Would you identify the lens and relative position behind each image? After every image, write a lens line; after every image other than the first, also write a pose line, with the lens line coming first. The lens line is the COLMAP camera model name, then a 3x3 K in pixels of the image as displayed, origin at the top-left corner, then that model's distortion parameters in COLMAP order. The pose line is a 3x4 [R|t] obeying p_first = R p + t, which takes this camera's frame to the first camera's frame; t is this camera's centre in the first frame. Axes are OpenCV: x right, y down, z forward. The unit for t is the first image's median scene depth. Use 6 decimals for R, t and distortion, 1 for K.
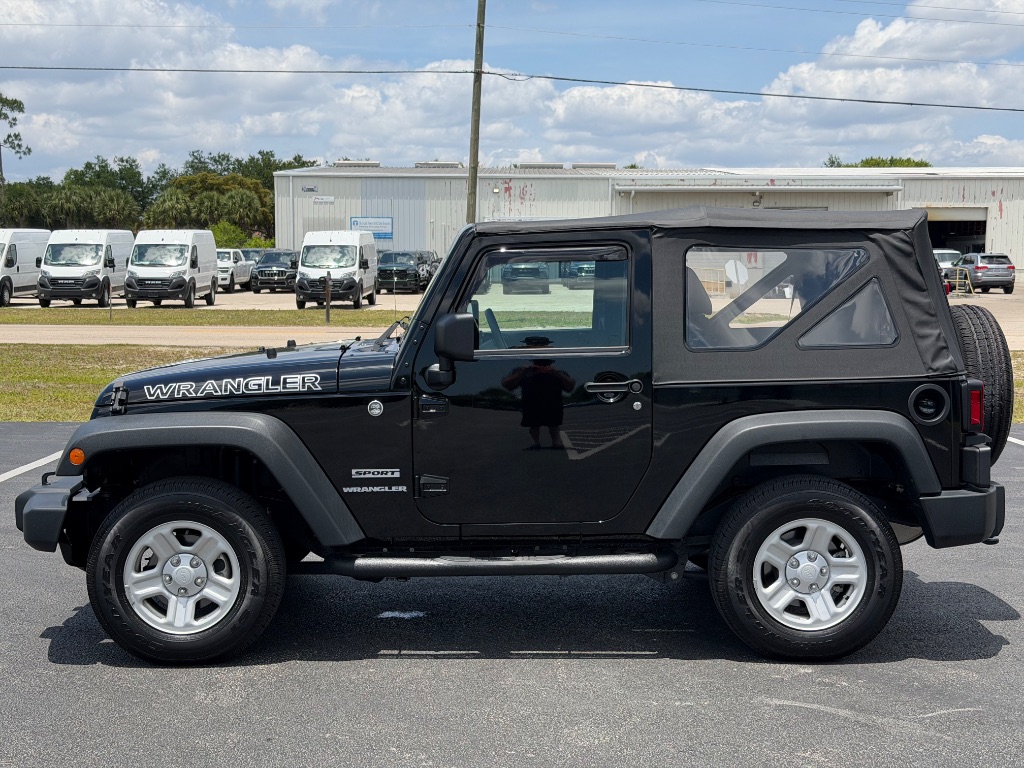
lens RADIAL K [[1432.0, 0, 512.0], [0, 1432.0, 384.0], [0, 0, 1]] dist [0.122138, -0.037536]
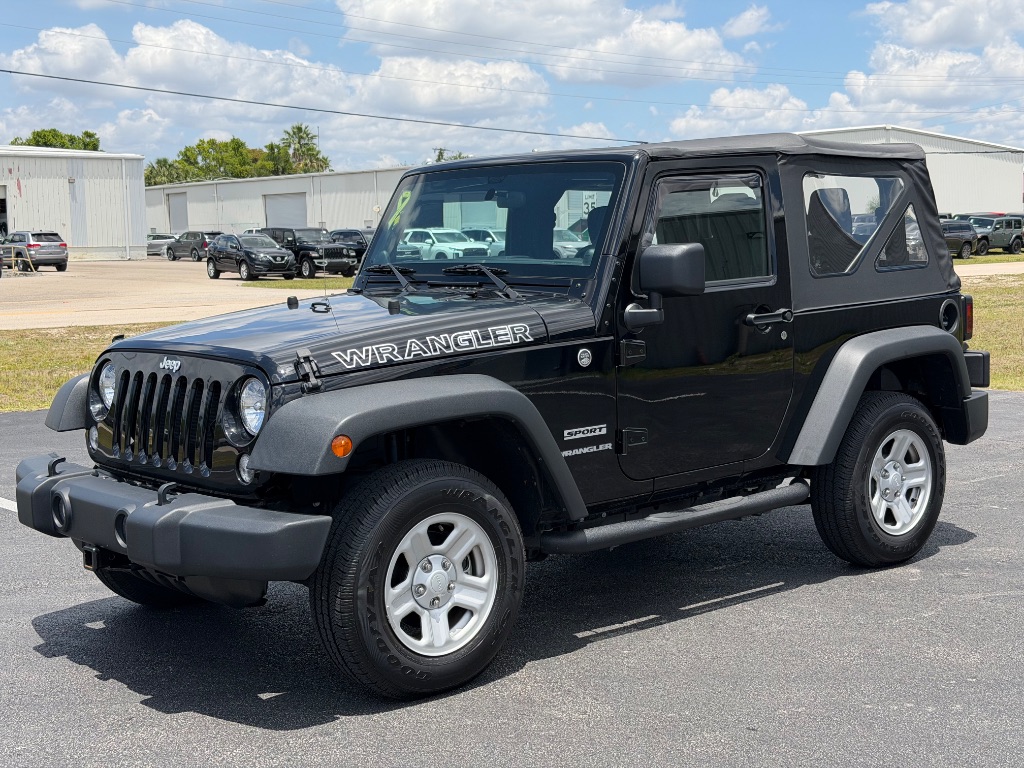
lens RADIAL K [[1432.0, 0, 512.0], [0, 1432.0, 384.0], [0, 0, 1]] dist [0.122138, -0.037536]
pose [[0.770860, -0.085016, 0.631306, -0.678531], [0.077235, 0.996216, 0.039850, -0.005226], [-0.632305, 0.018040, 0.774509, 0.350286]]
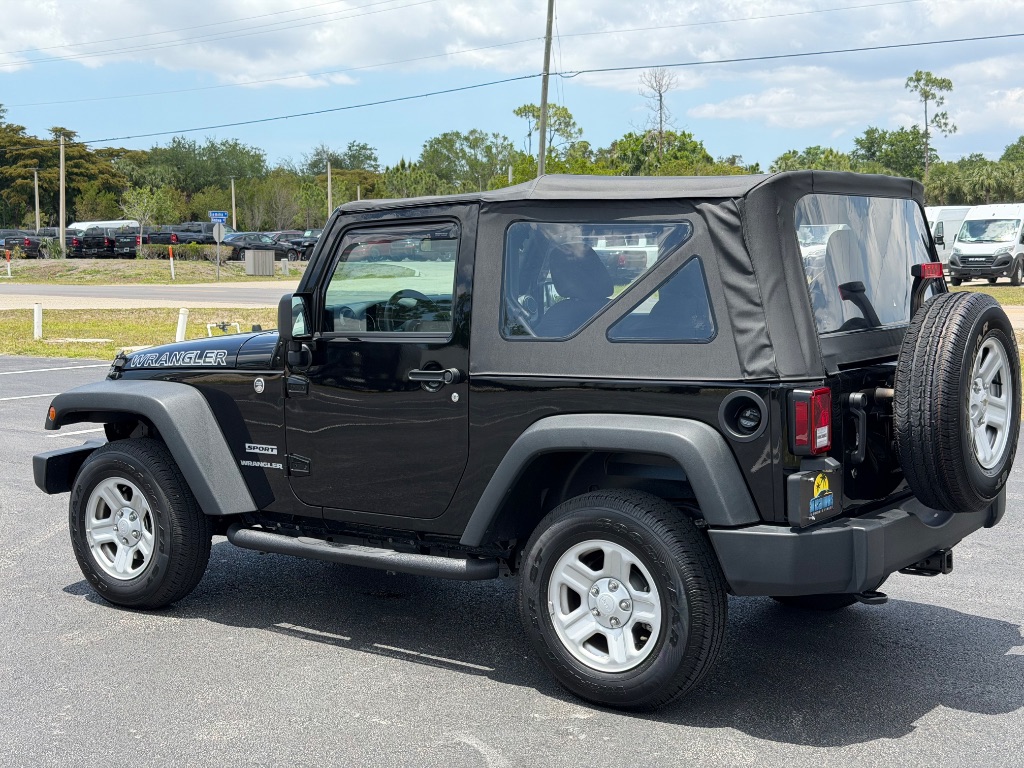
lens RADIAL K [[1442.5, 0, 512.0], [0, 1442.5, 384.0], [0, 0, 1]] dist [0.107349, -0.093509]
pose [[0.797277, 0.050687, -0.601482, 0.666301], [-0.041761, 0.998712, 0.028806, -0.021183], [0.602168, 0.002152, 0.798367, 0.282746]]
